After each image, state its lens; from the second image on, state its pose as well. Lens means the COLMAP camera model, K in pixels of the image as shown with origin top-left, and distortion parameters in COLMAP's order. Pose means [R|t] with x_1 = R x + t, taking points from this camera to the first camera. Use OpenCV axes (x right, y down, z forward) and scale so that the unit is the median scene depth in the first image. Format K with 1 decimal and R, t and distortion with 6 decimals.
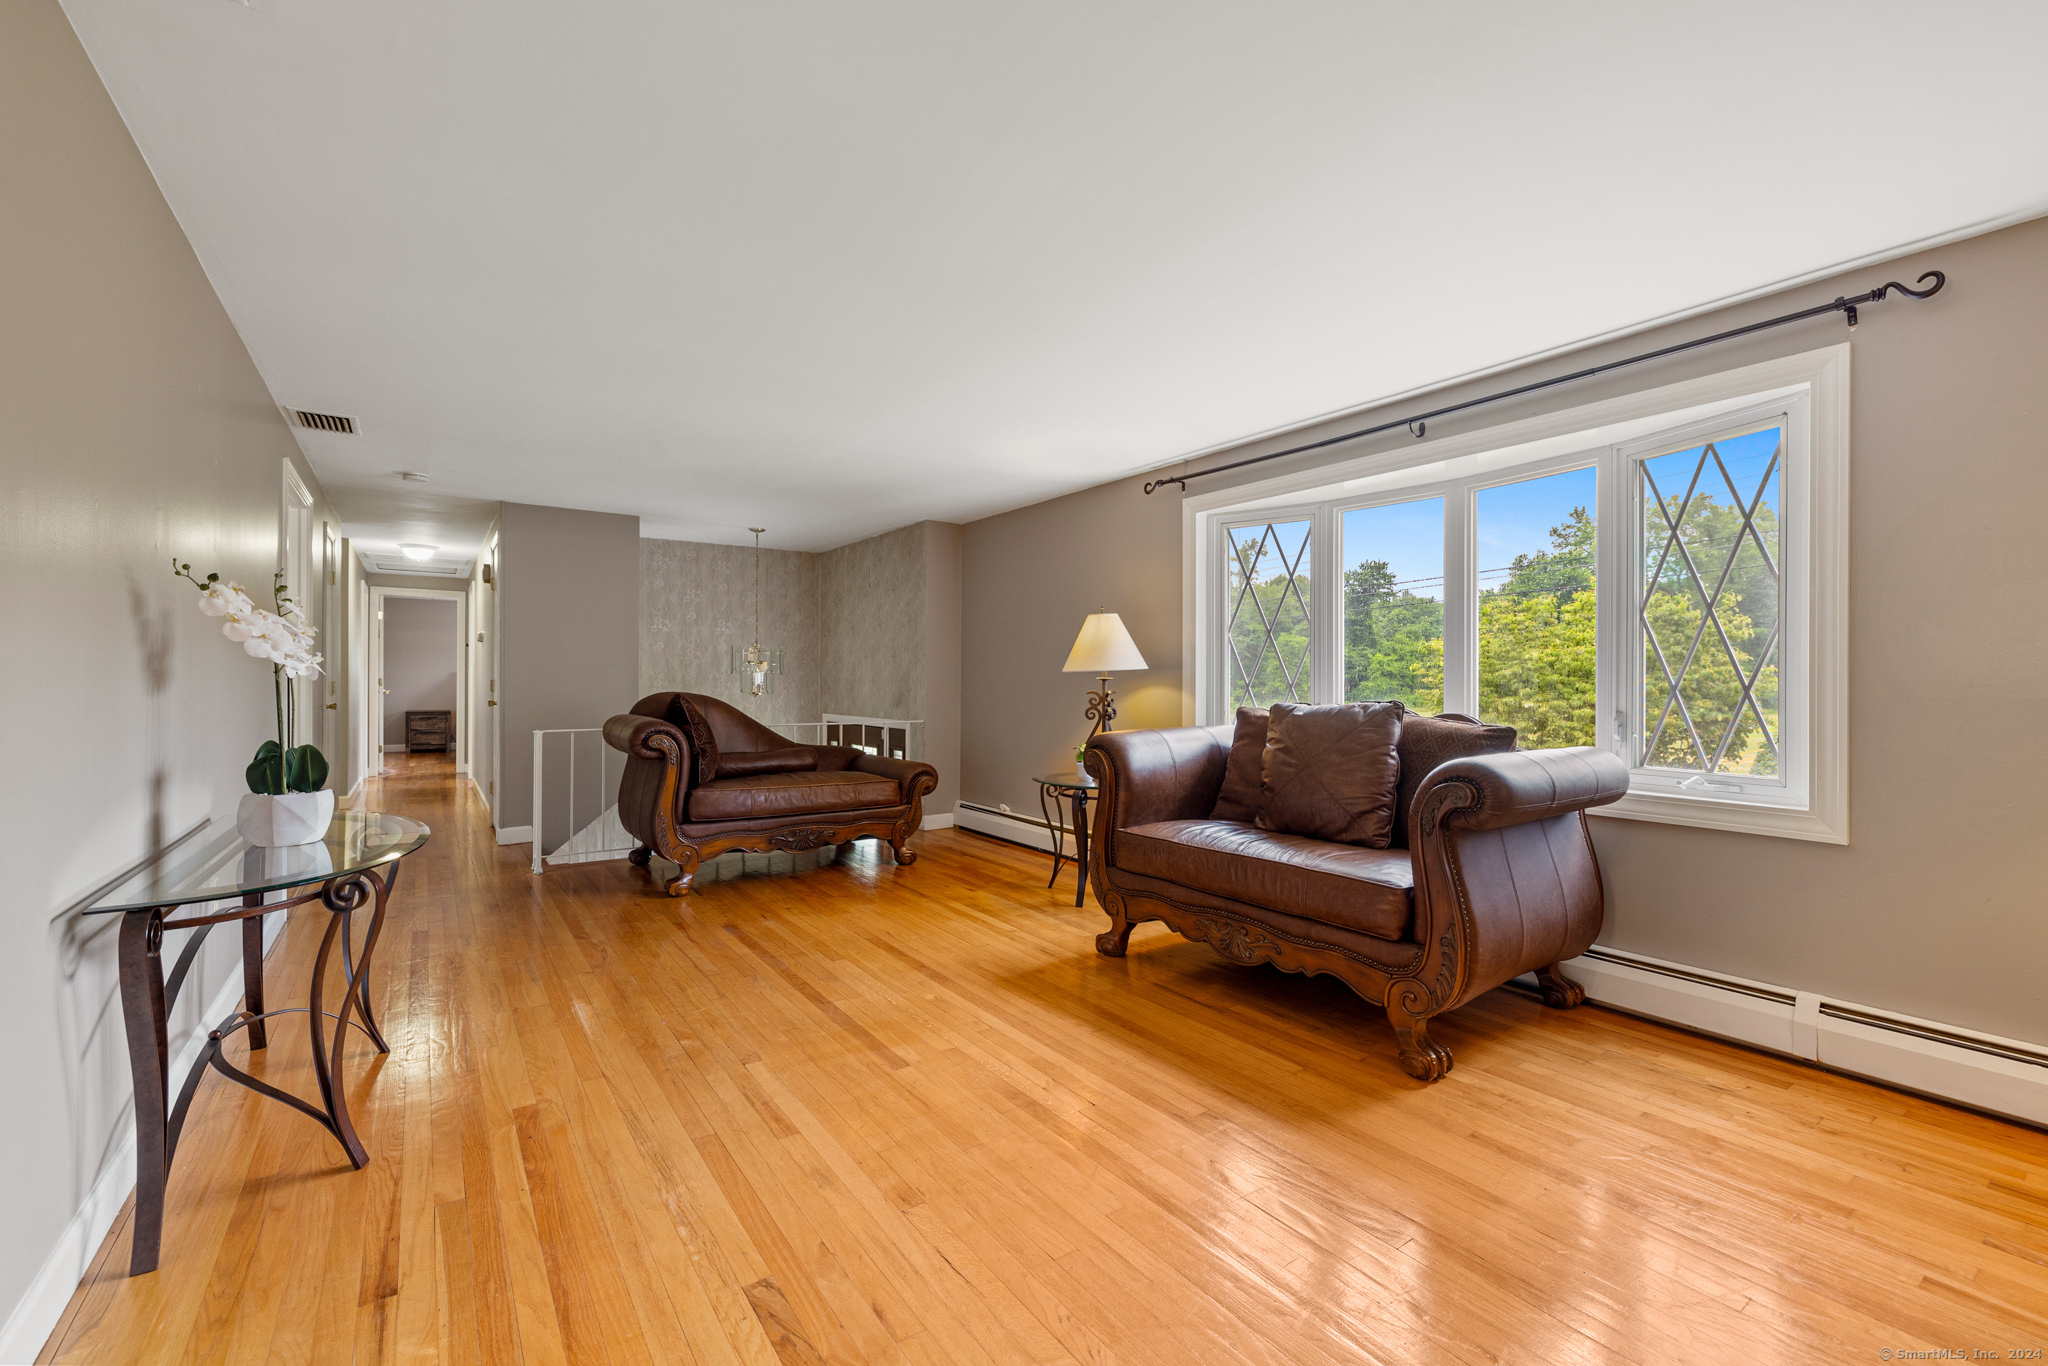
lens RADIAL K [[851.9, 0, 1015.5], [0, 851.9, 677.6], [0, 0, 1]] dist [0.001618, -0.000830]
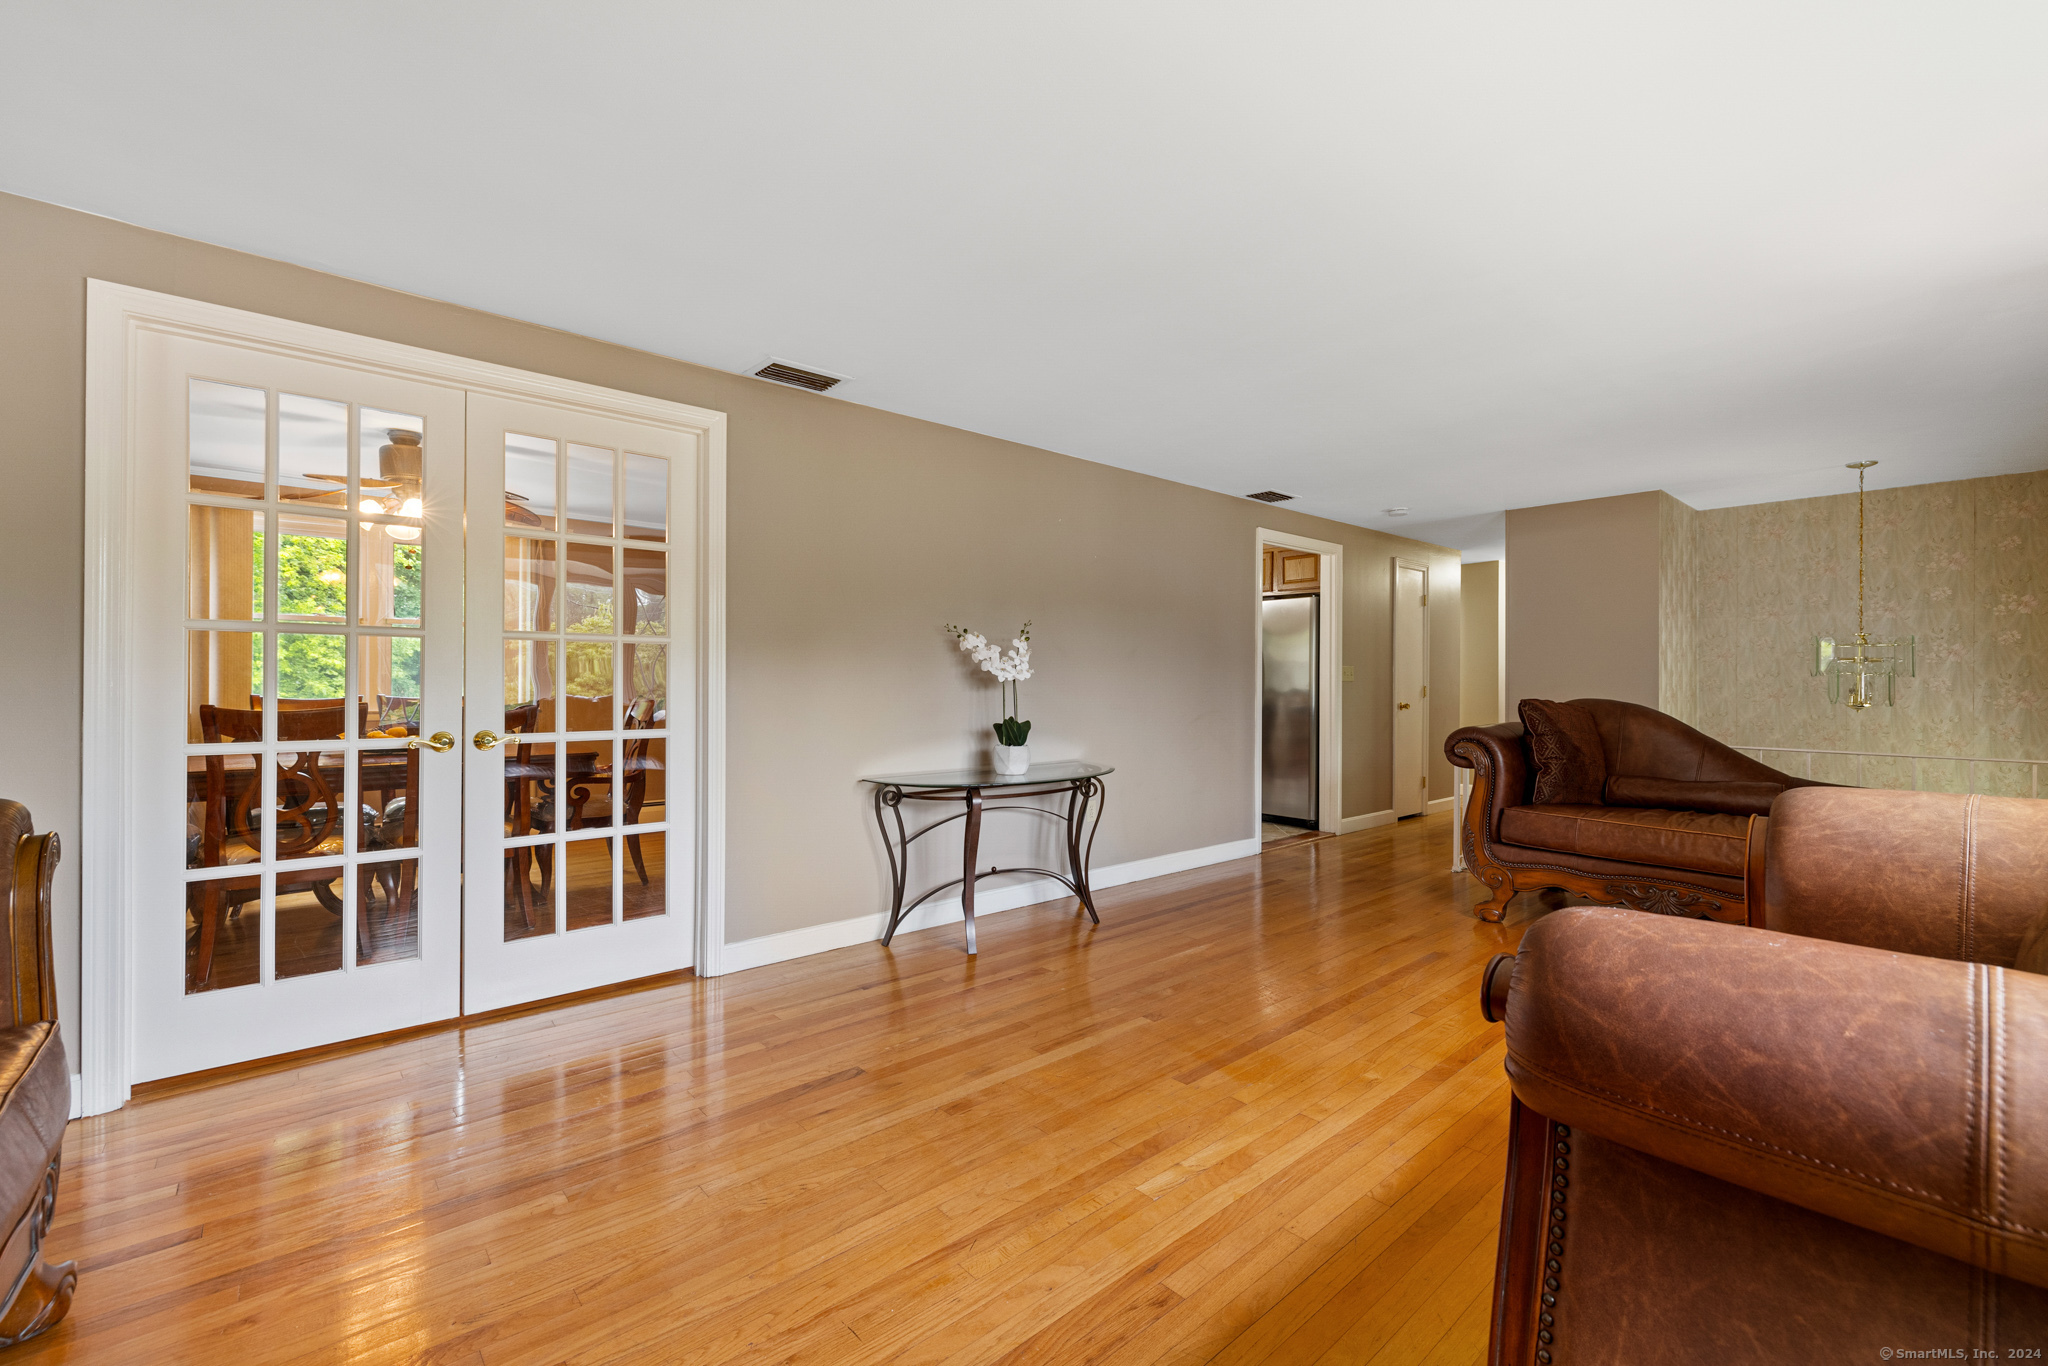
lens RADIAL K [[851.9, 0, 1022.3], [0, 851.9, 682.5], [0, 0, 1]] dist [0.001618, -0.000830]
pose [[0.118305, -0.000850, -0.992977, 0.669223], [-0.000208, 1.000000, -0.000881, 0.002007], [0.992977, 0.000311, 0.118305, 0.579970]]
